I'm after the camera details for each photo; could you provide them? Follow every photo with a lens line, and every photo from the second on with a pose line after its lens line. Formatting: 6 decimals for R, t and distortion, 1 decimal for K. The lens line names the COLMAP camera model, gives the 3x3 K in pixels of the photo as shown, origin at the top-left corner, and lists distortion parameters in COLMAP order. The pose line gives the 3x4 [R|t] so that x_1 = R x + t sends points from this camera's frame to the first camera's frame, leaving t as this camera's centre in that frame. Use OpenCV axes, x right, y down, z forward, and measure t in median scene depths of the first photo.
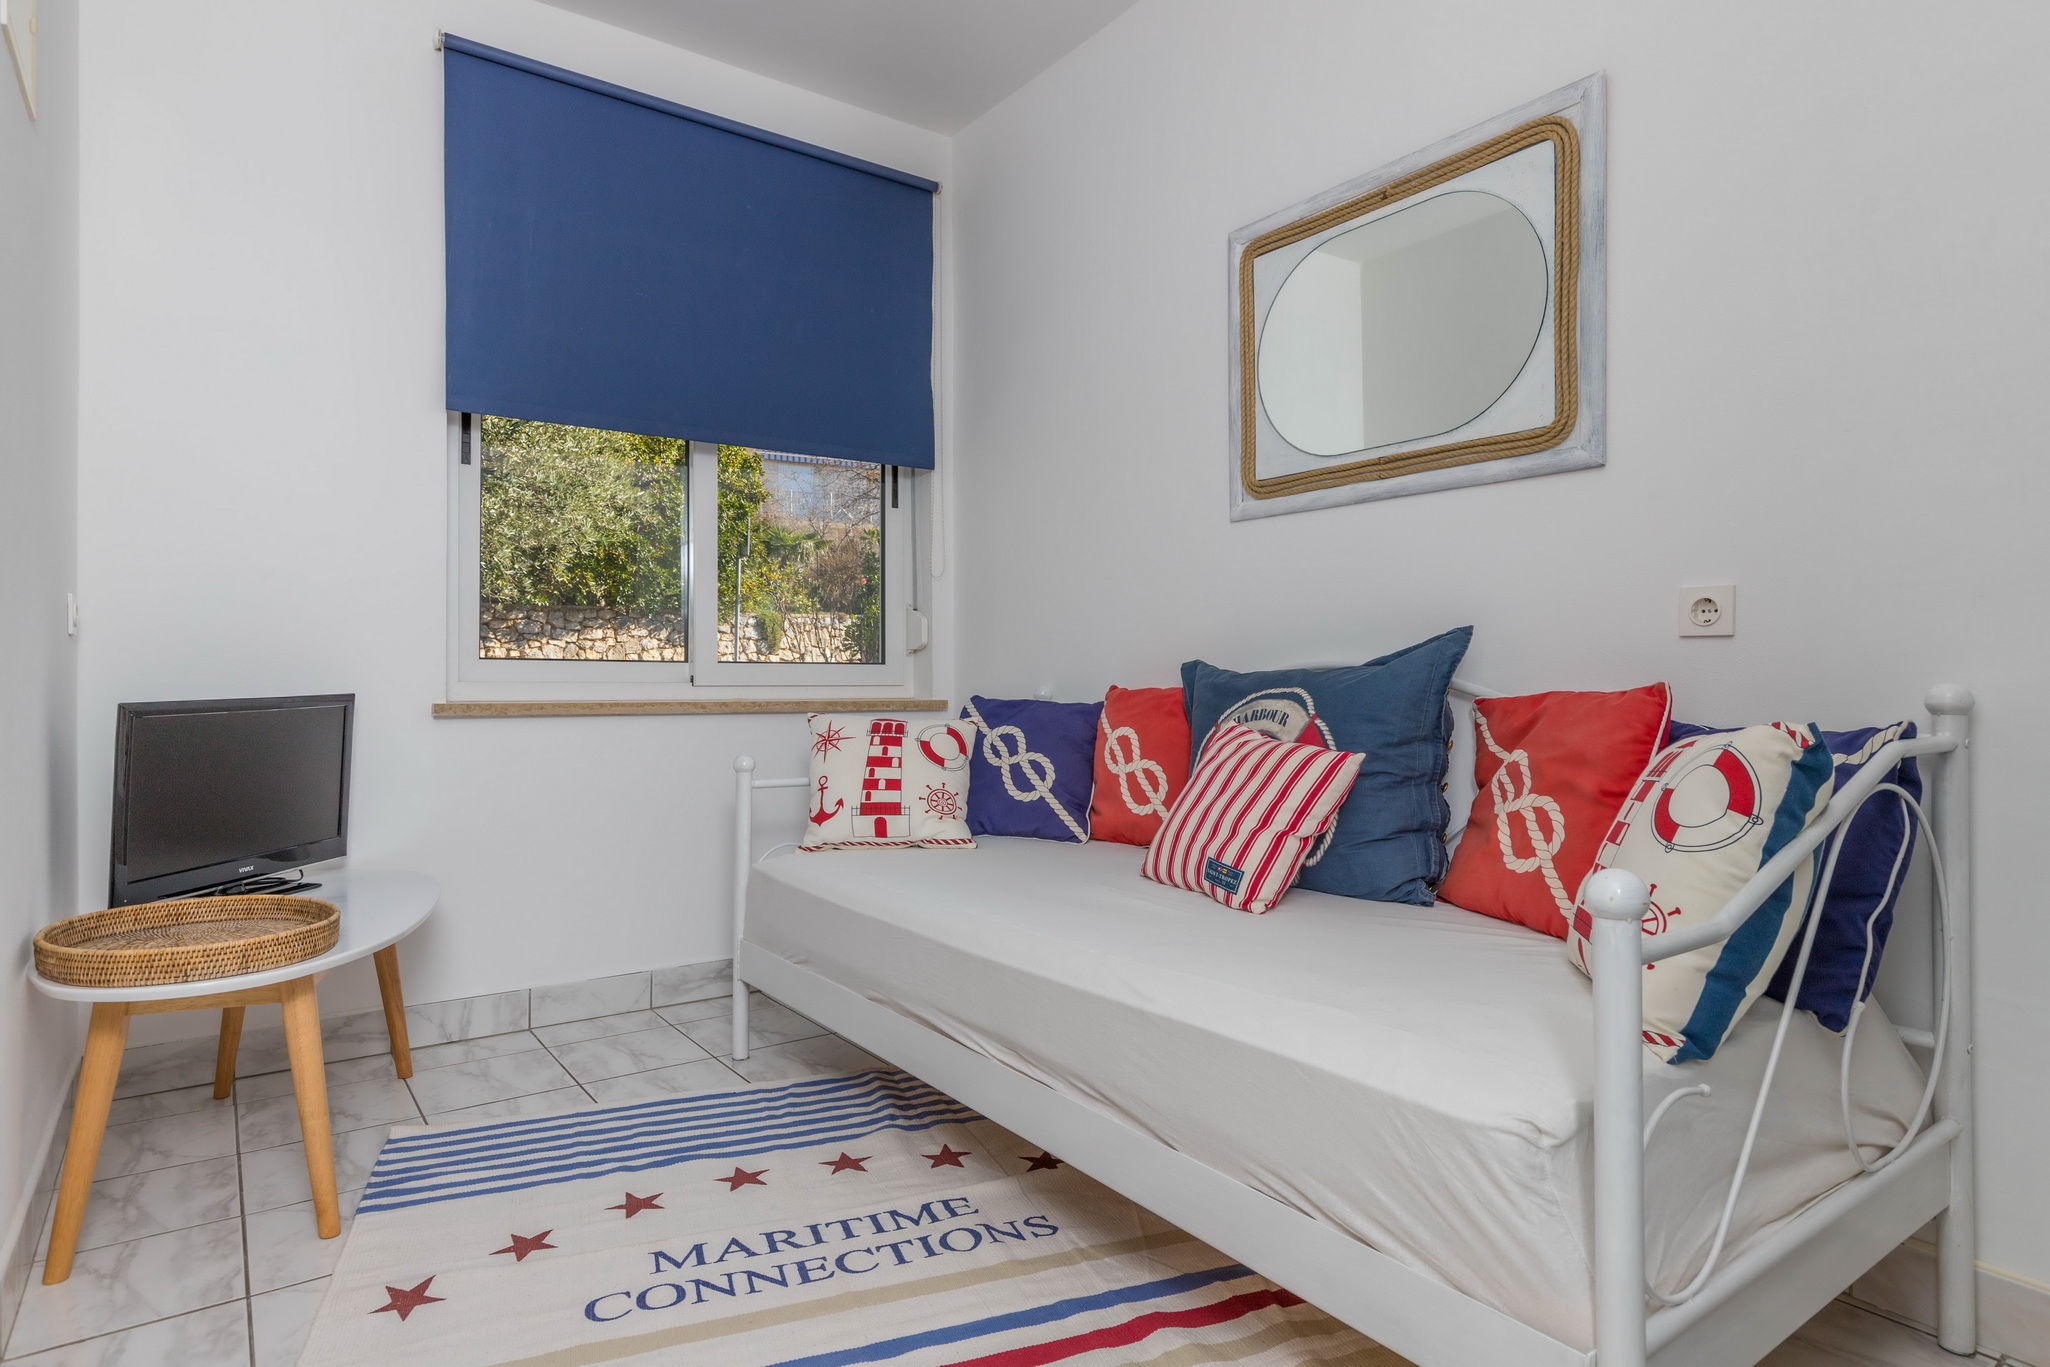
lens RADIAL K [[1129.9, 0, 1032.2], [0, 1129.9, 680.9], [0, 0, 1]] dist [0.002165, -0.000443]
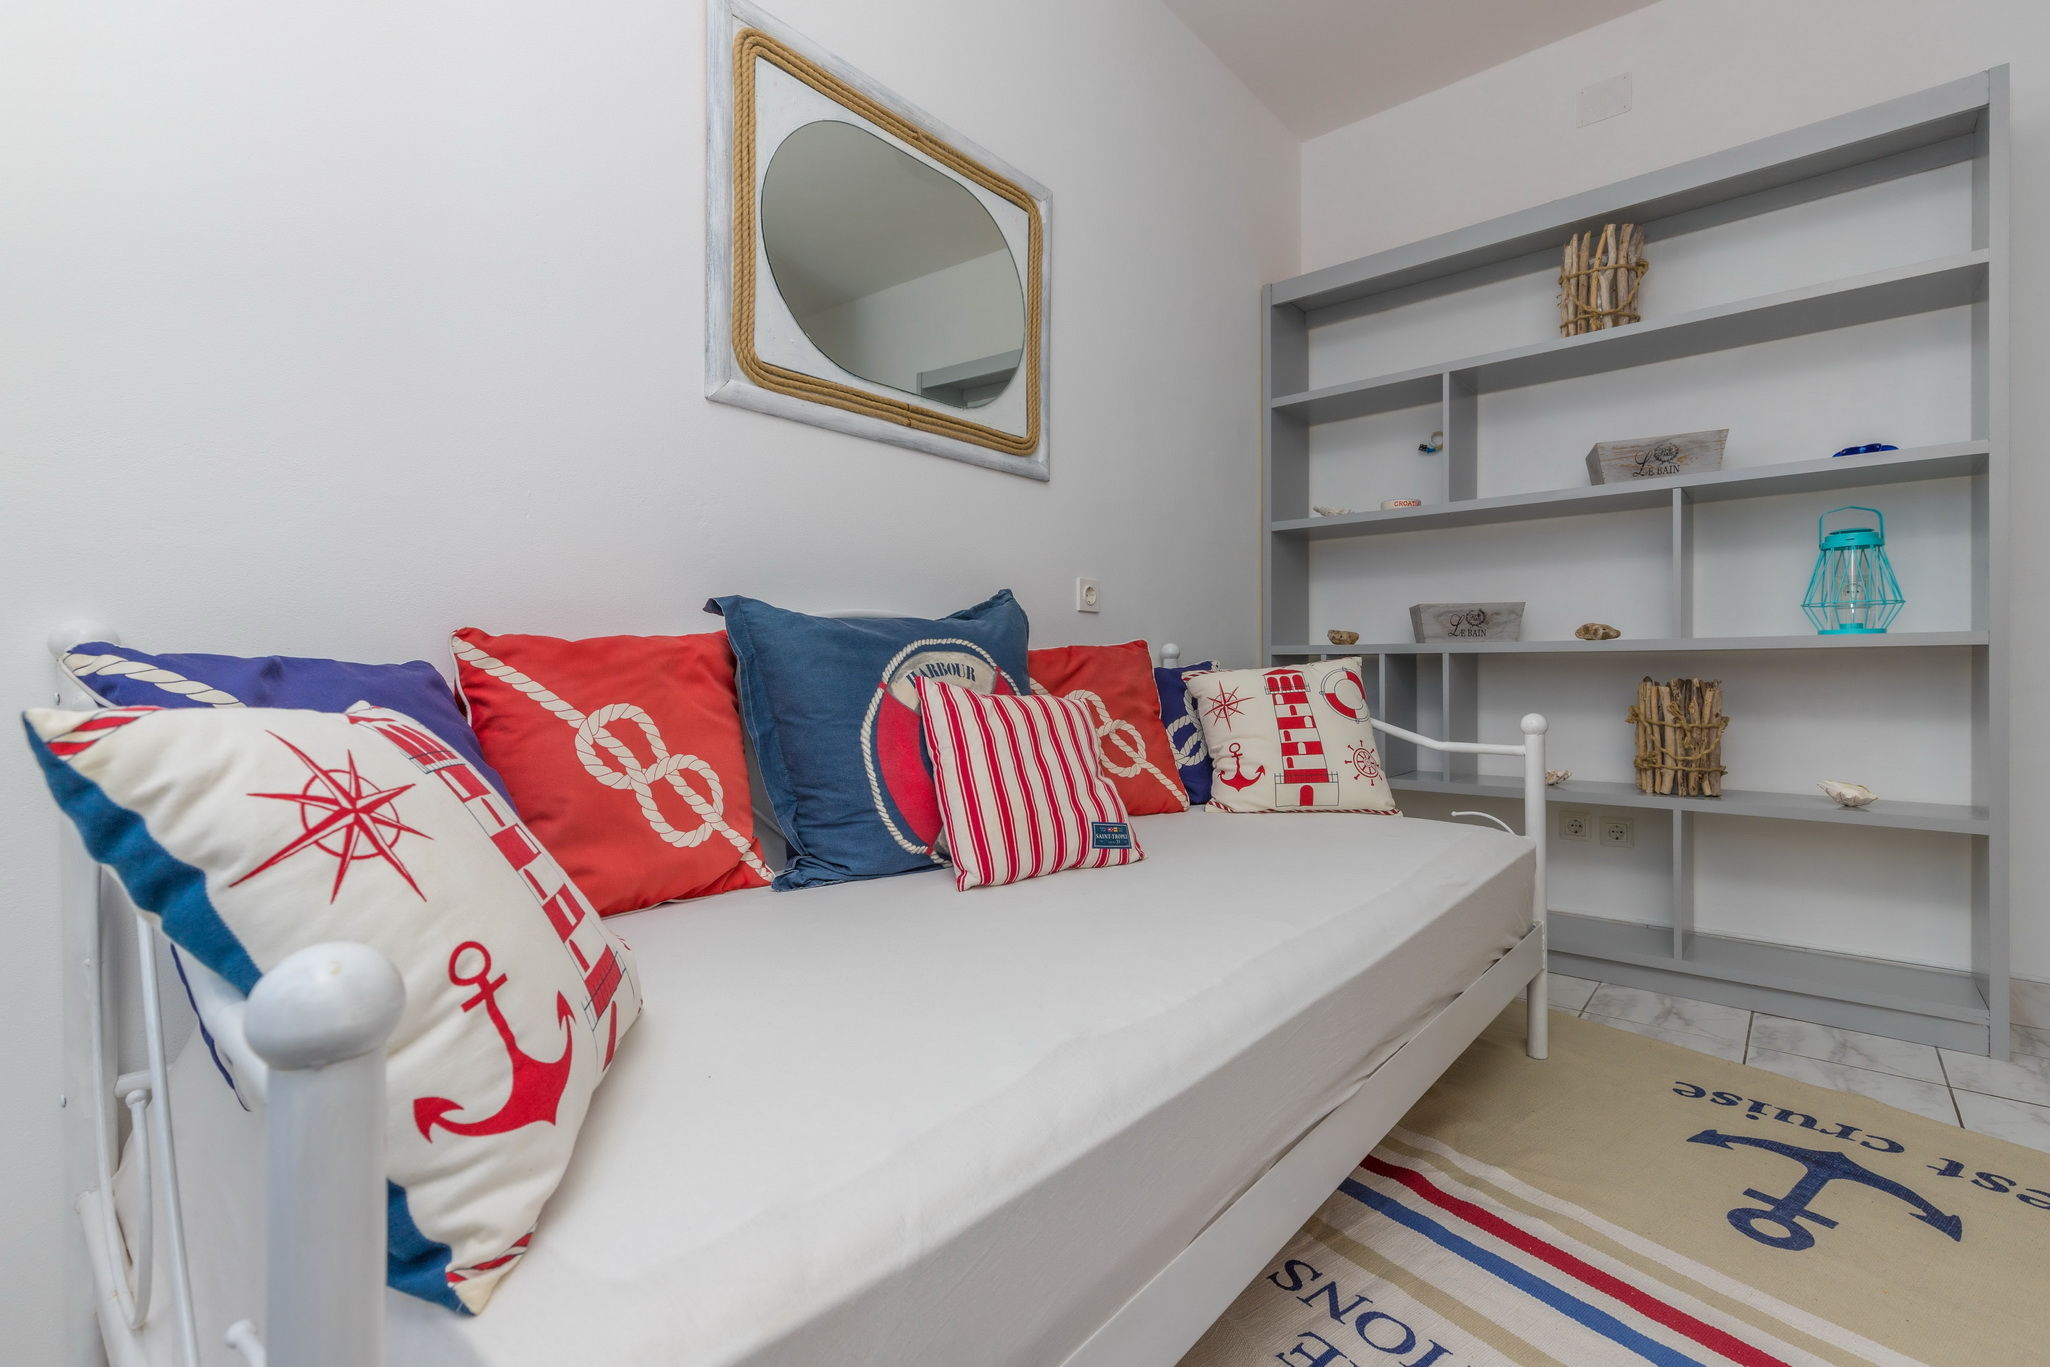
lens RADIAL K [[922.1, 0, 1032.0], [0, 922.1, 683.0], [0, 0, 1]] dist [0.003286, -0.000132]
pose [[-0.222856, -0.009436, 0.974806, -0.509803], [0.004957, 0.999929, 0.010813, 0.034506], [-0.974839, 0.007242, -0.222793, 1.125920]]
